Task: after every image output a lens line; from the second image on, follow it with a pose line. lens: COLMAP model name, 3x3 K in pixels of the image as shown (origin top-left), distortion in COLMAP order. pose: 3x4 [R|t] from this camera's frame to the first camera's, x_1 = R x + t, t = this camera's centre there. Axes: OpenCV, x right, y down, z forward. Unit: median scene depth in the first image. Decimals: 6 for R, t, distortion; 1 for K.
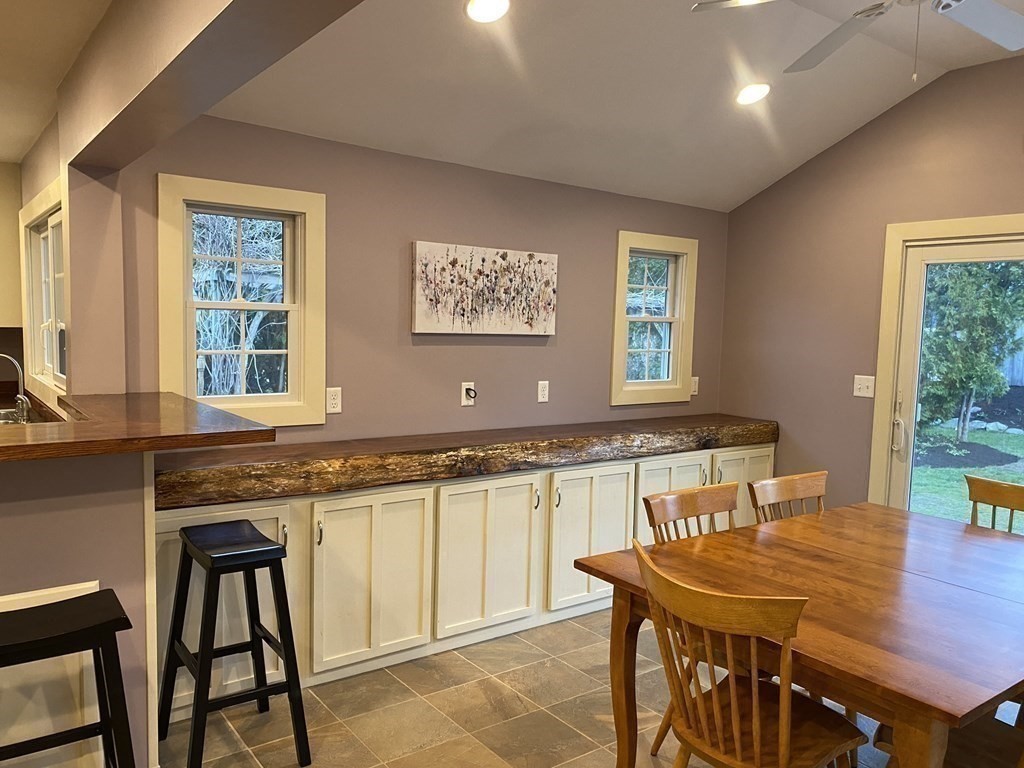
lens RADIAL K [[781.9, 0, 501.7], [0, 781.9, 385.9], [0, 0, 1]] dist [0.036790, -0.034079]
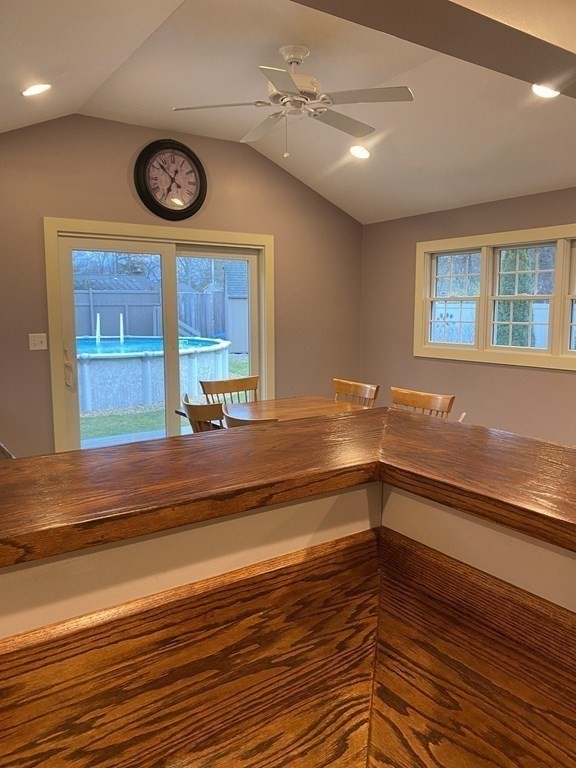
lens RADIAL K [[586.4, 0, 289.8], [0, 586.4, 380.5], [0, 0, 1]] dist [0.036790, -0.034079]
pose [[0.019476, -0.155375, 0.987663, -0.514832], [0.084416, 0.984579, 0.153226, -0.052266], [-0.996240, 0.080390, 0.032292, 0.581442]]
